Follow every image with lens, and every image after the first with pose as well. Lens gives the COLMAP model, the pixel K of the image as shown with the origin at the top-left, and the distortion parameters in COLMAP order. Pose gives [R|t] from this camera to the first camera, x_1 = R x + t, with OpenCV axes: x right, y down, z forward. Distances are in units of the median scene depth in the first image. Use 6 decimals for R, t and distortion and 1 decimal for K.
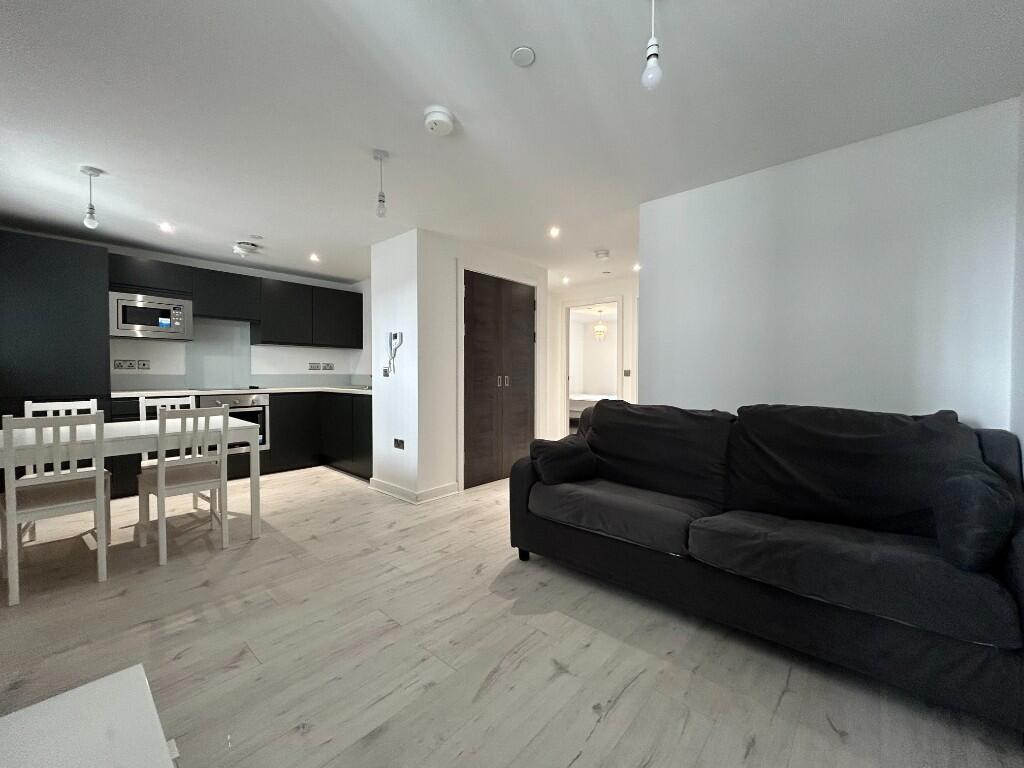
lens RADIAL K [[412.9, 0, 510.3], [0, 412.9, 382.1], [0, 0, 1]] dist [0.000692, -0.000200]
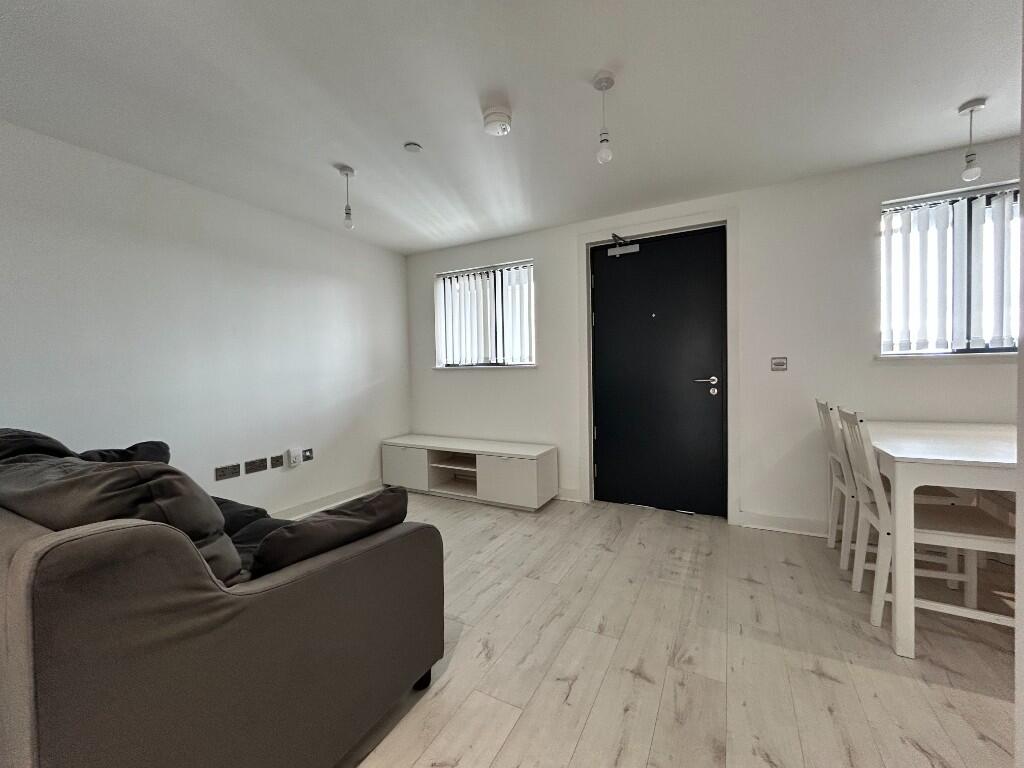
lens RADIAL K [[413.1, 0, 513.0], [0, 413.1, 381.7], [0, 0, 1]] dist [0.000209, 0.000009]
pose [[-0.970301, 0.025288, -0.240577, 0.025280], [0.013824, 0.998692, 0.049224, -0.025545], [0.241507, 0.044436, -0.969381, 1.053665]]
